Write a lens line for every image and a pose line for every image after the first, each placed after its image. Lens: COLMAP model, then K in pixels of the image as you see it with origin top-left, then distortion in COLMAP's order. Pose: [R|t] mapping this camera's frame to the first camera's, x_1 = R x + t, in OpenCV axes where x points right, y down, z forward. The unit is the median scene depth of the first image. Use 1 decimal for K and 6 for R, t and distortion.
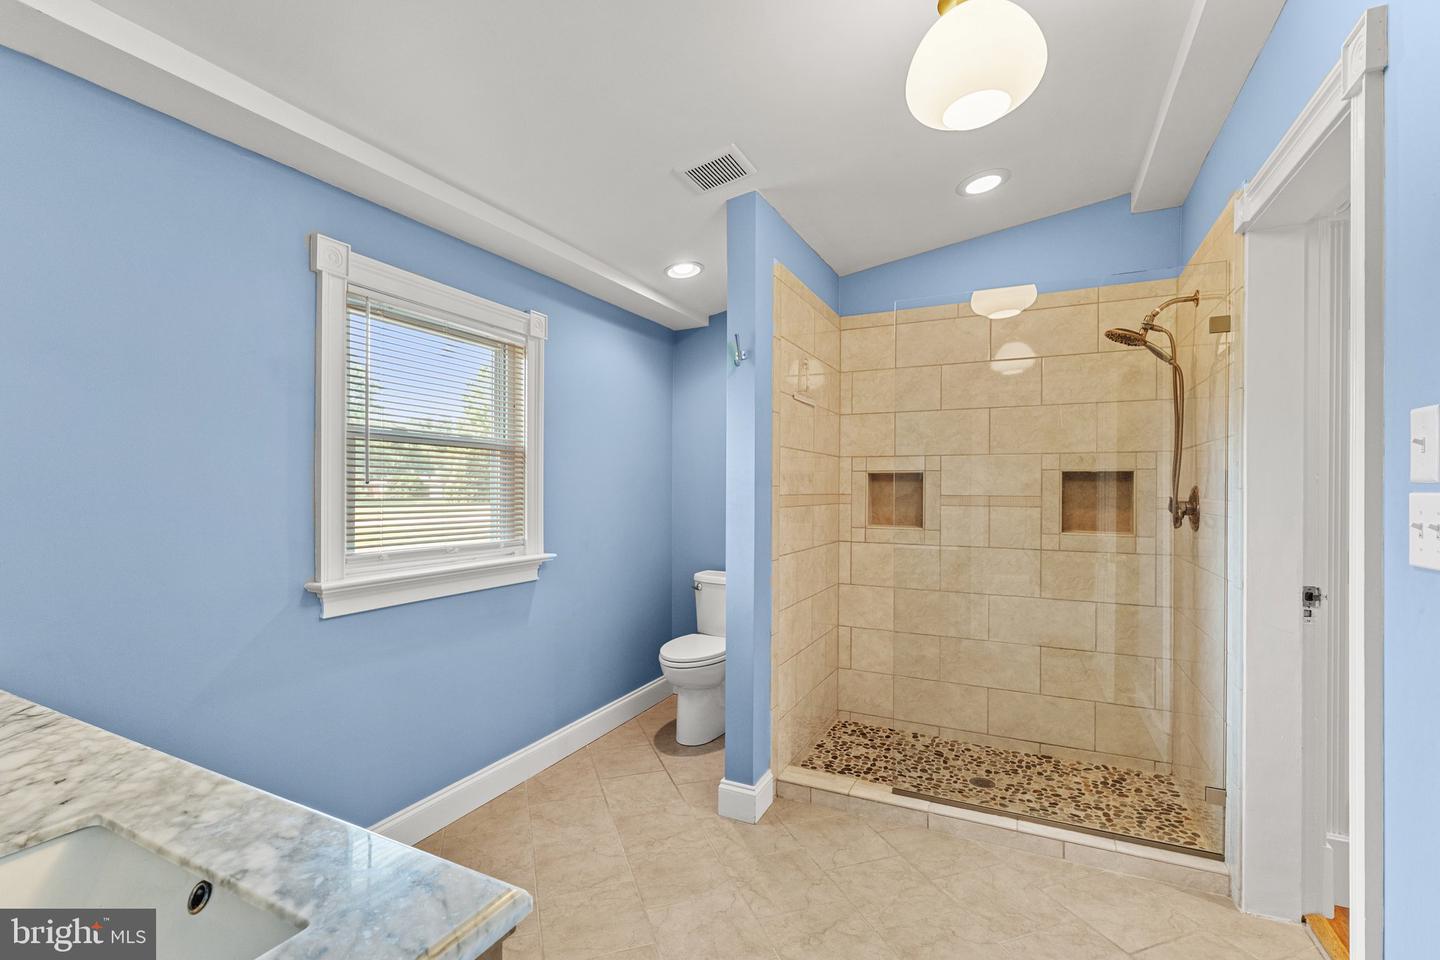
lens RADIAL K [[630.0, 0, 719.5], [0, 630.0, 475.2], [0, 0, 1]] dist [-0.001910, -0.000387]
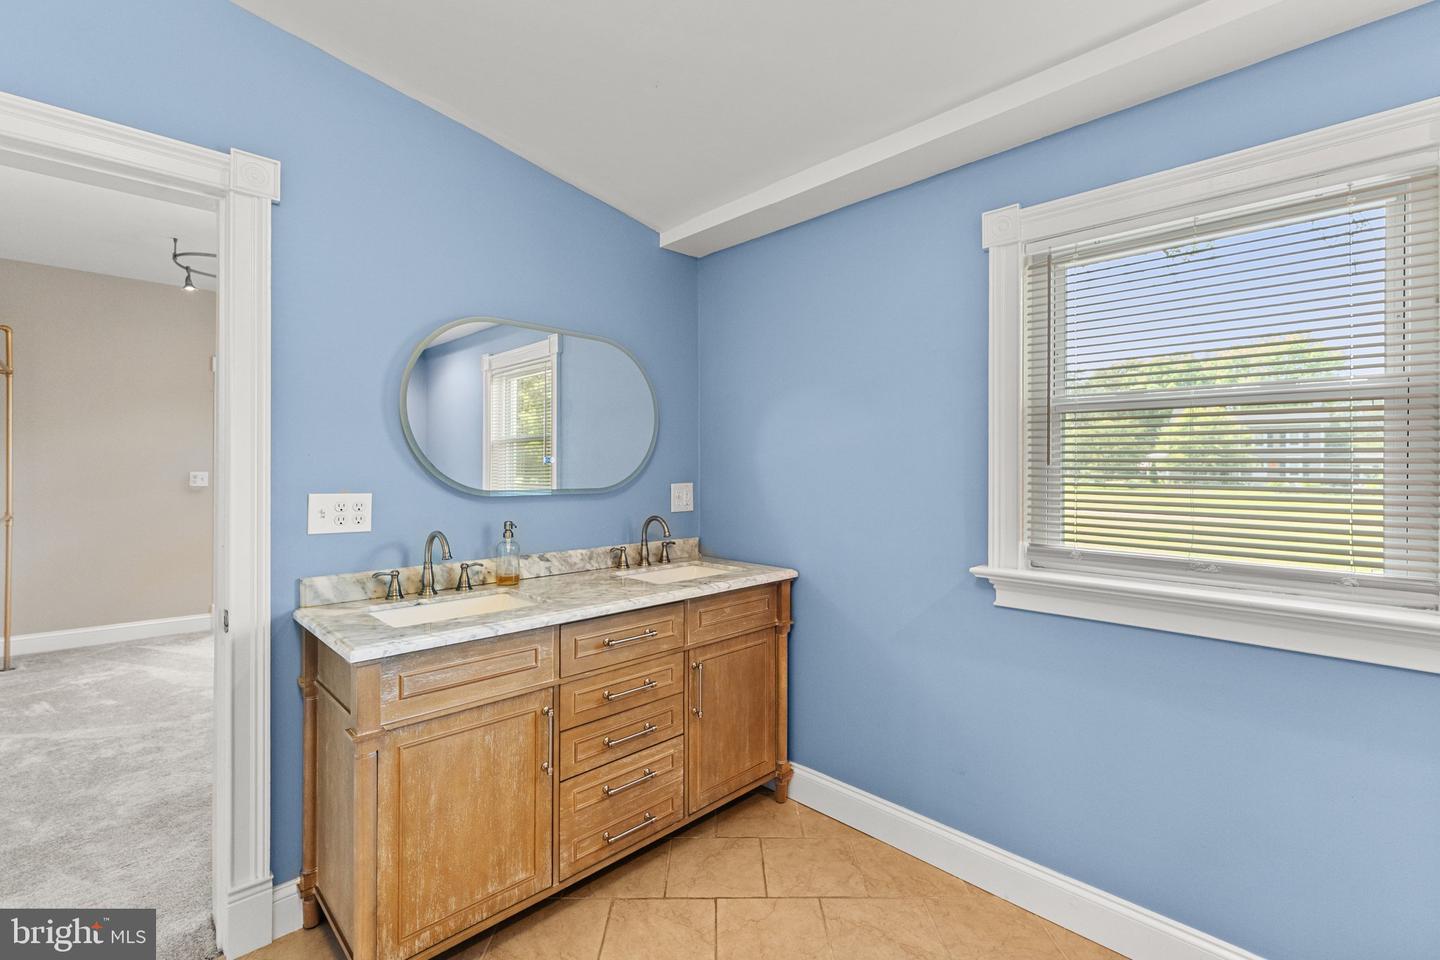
lens RADIAL K [[634.4, 0, 720.9], [0, 634.4, 469.3], [0, 0, 1]] dist [0.000532, 0.000339]
pose [[-0.325489, -0.005436, -0.945530, 0.397220], [0.015403, 0.999820, -0.011050, 0.020033], [0.945420, -0.018160, -0.325346, 0.841624]]
